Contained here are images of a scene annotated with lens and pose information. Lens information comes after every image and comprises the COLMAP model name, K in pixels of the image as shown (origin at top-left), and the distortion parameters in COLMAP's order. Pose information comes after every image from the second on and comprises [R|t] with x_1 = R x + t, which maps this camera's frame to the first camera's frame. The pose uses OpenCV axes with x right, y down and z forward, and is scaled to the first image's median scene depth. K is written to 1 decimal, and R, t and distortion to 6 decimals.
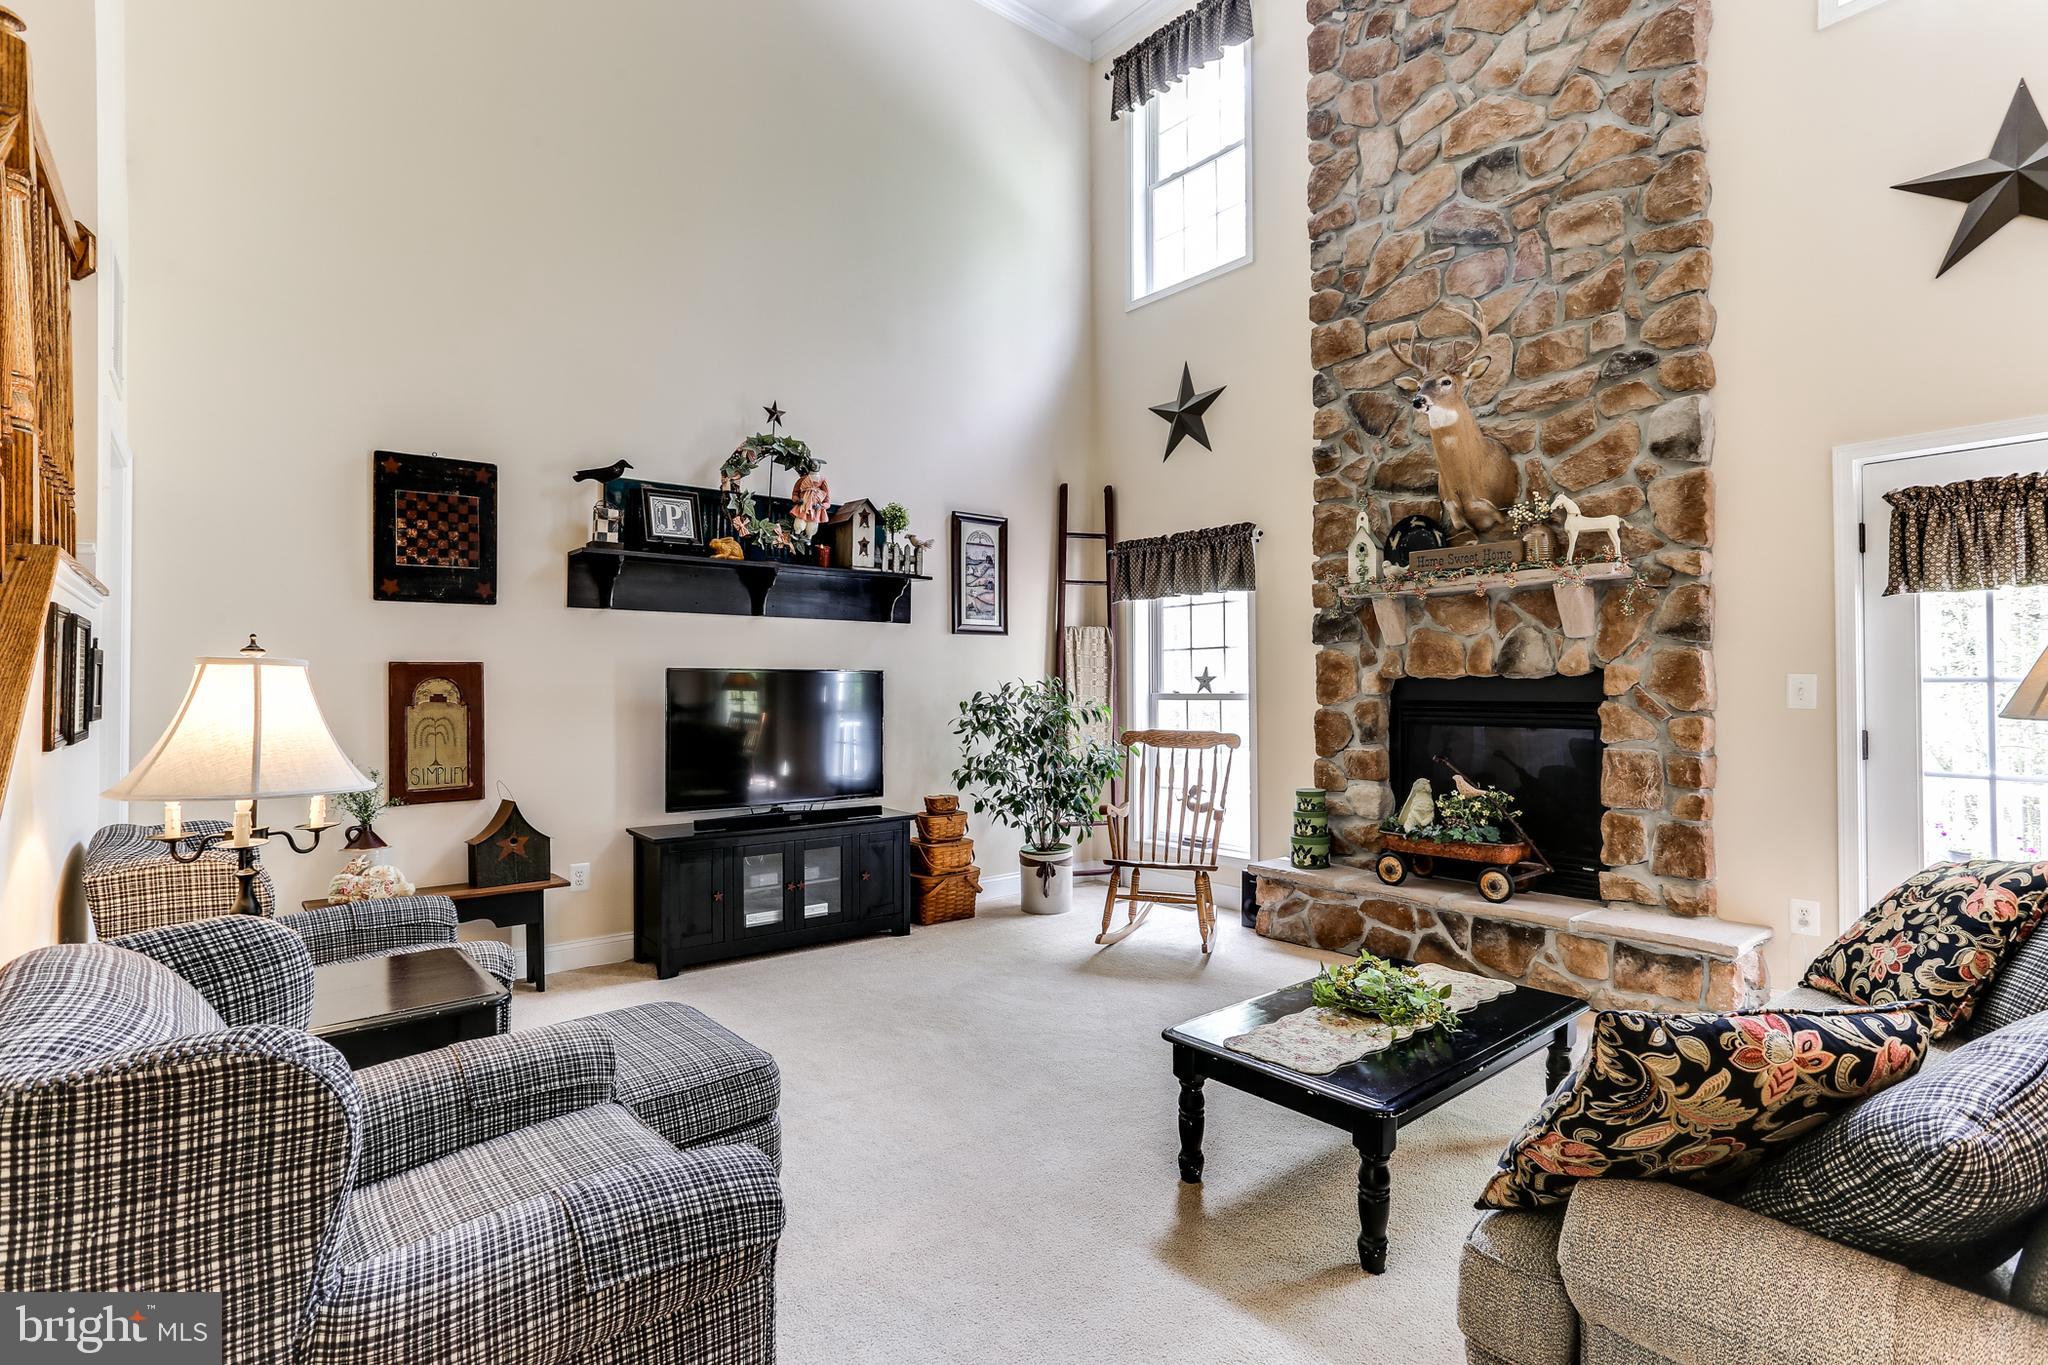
lens RADIAL K [[994.7, 0, 1017.9], [0, 994.7, 672.2], [0, 0, 1]] dist [-0.051811, 0.030996]
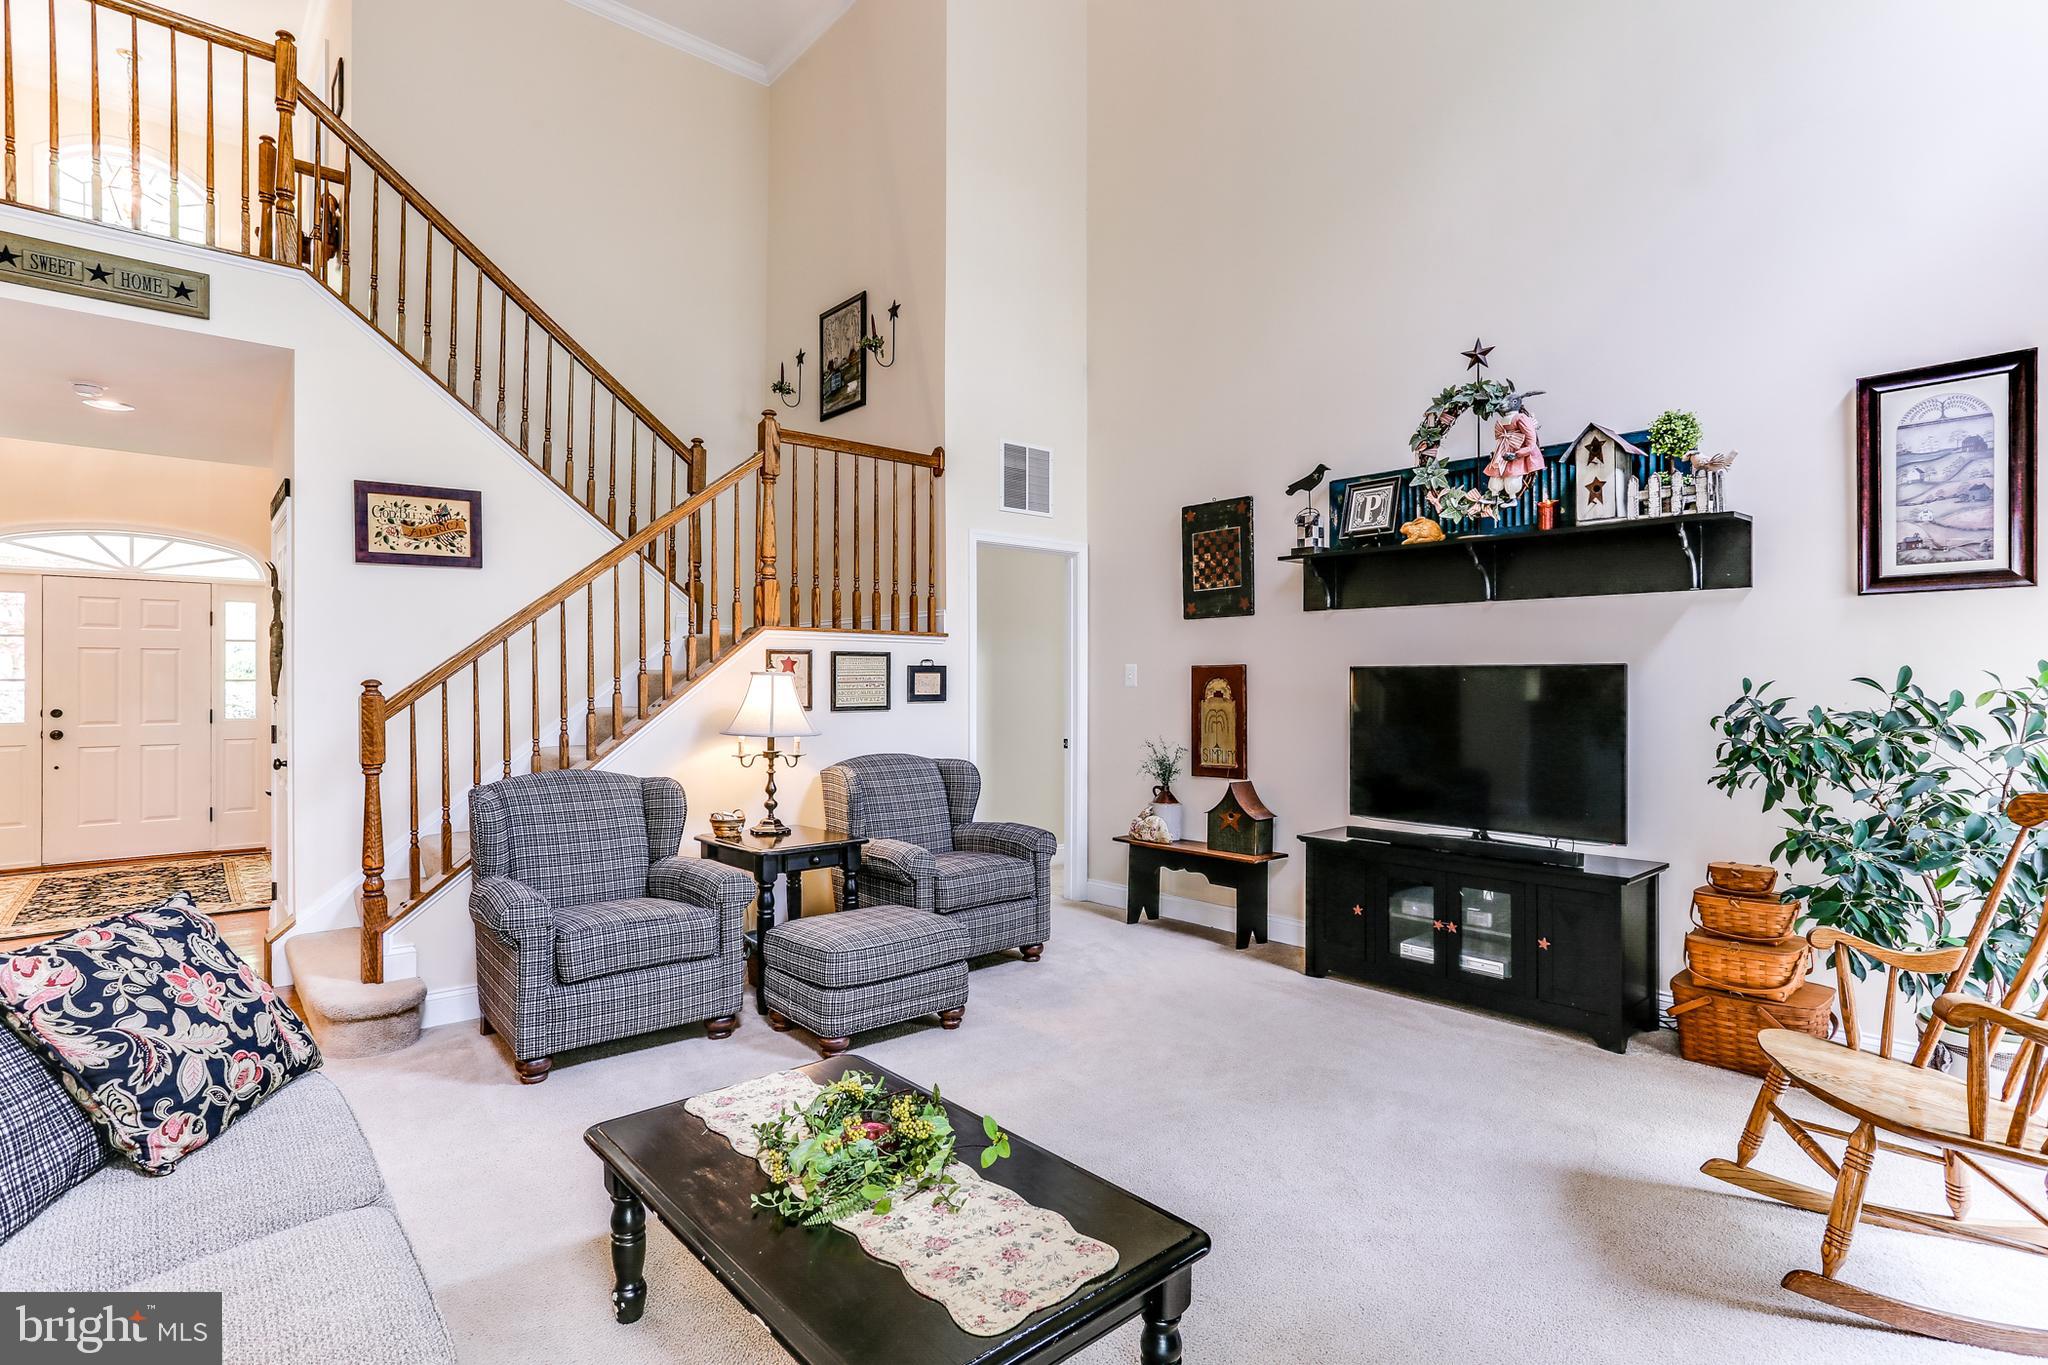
lens RADIAL K [[1014.4, 0, 1019.0], [0, 1014.4, 678.3], [0, 0, 1]] dist [-0.054295, 0.035667]
pose [[0.026835, -0.001538, -0.999639, 0.616072], [0.012376, 0.999923, -0.001206, 0.004535], [0.999563, -0.012339, 0.026851, 0.631640]]
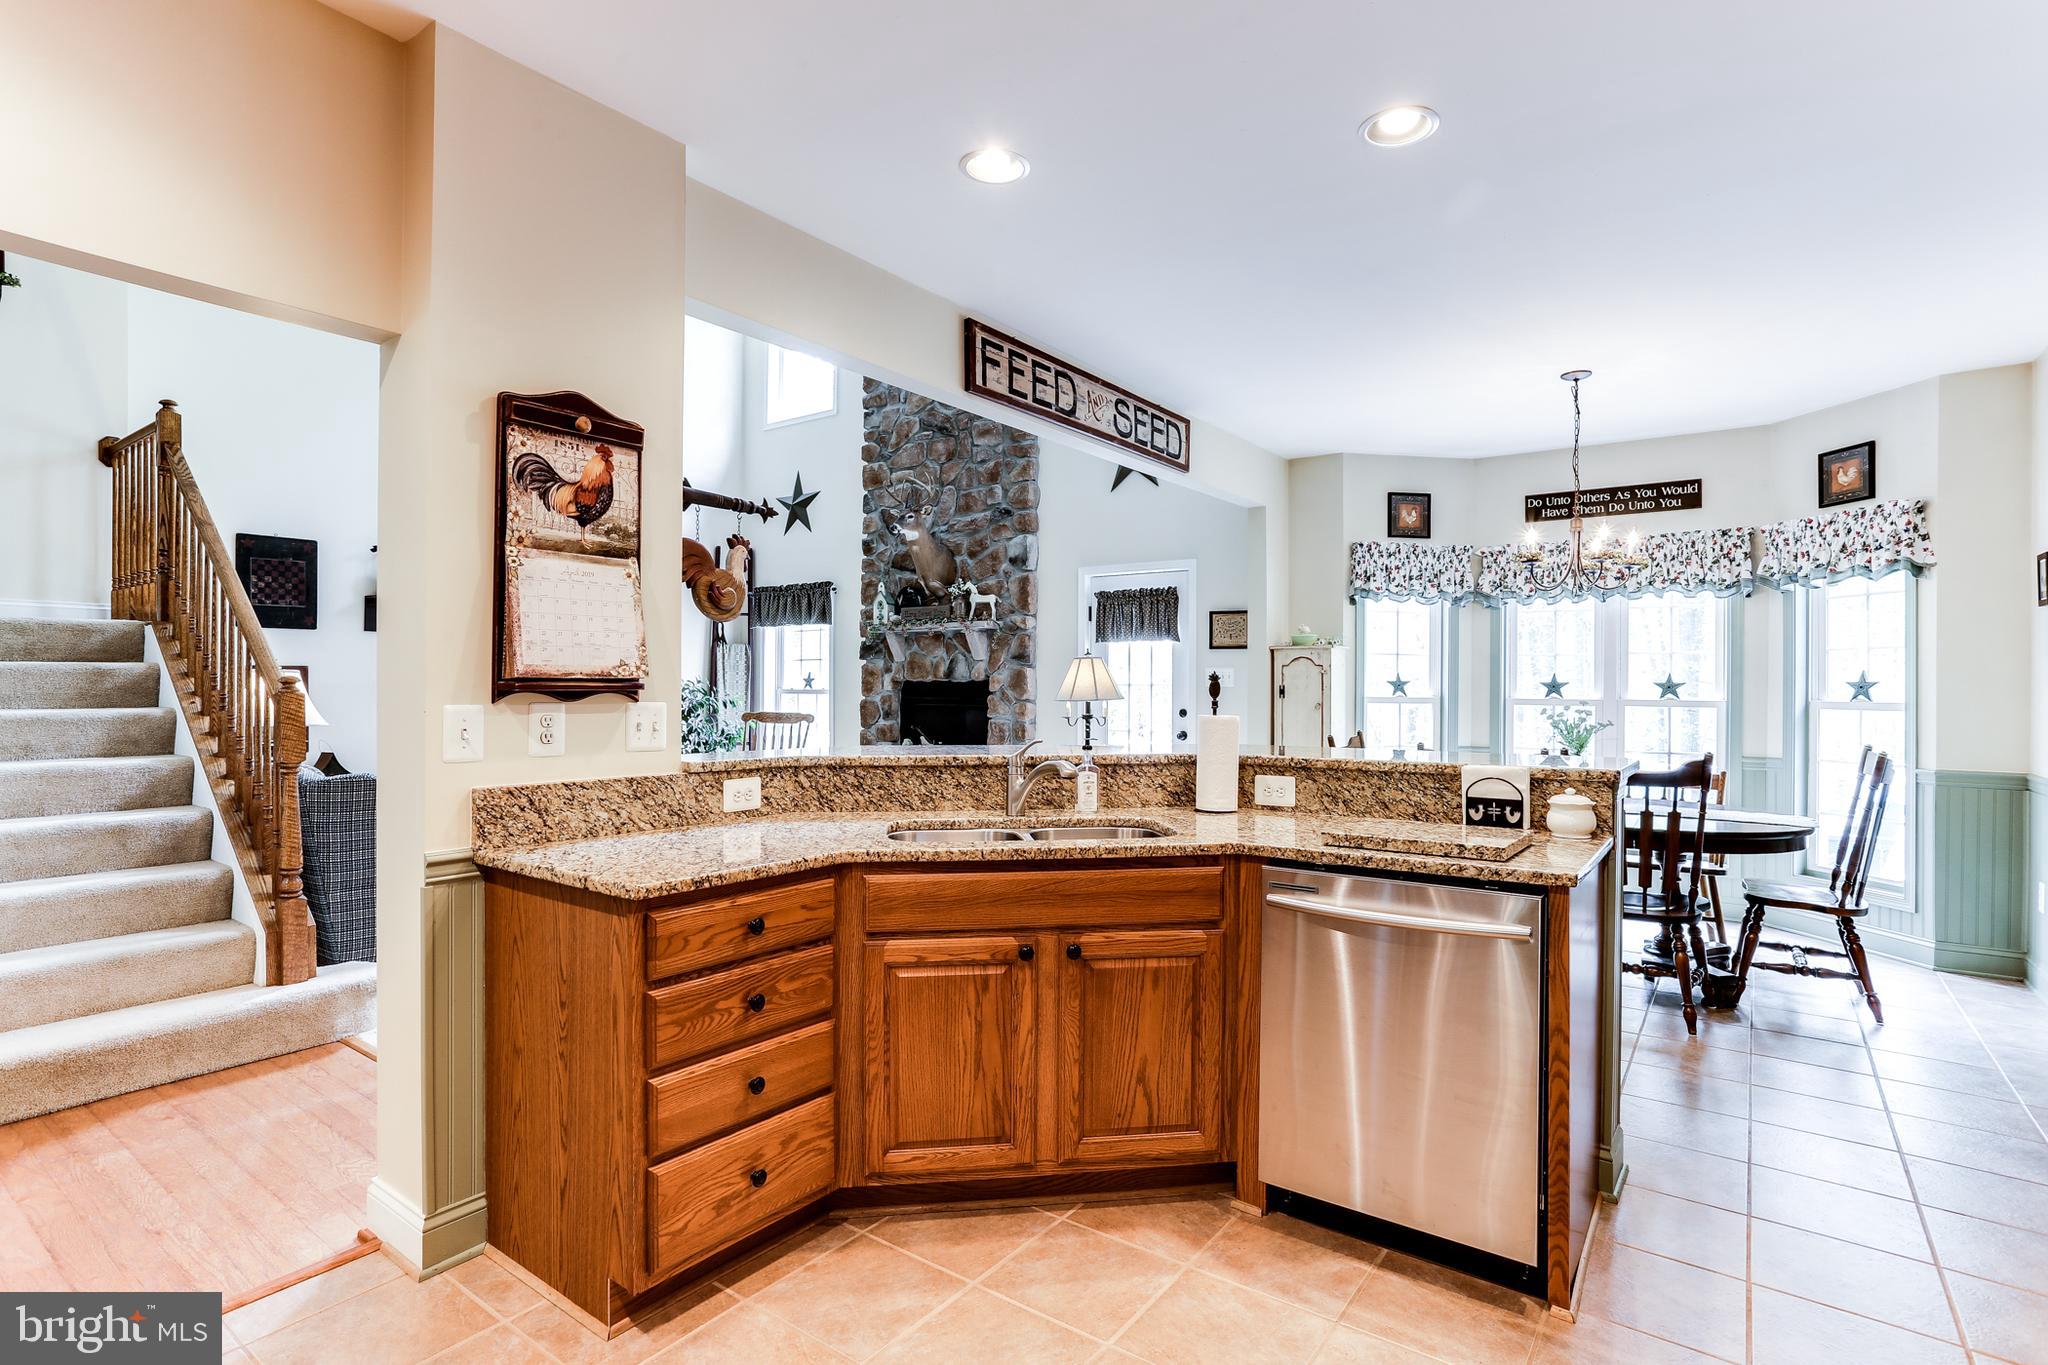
lens RADIAL K [[1014.4, 0, 1019.0], [0, 1014.4, 678.3], [0, 0, 1]] dist [-0.054295, 0.035667]
pose [[0.971259, 0.009640, 0.237828, 0.172046], [-0.011408, 0.999917, 0.006059, -0.011640], [-0.237750, -0.008598, 0.971288, -0.760769]]
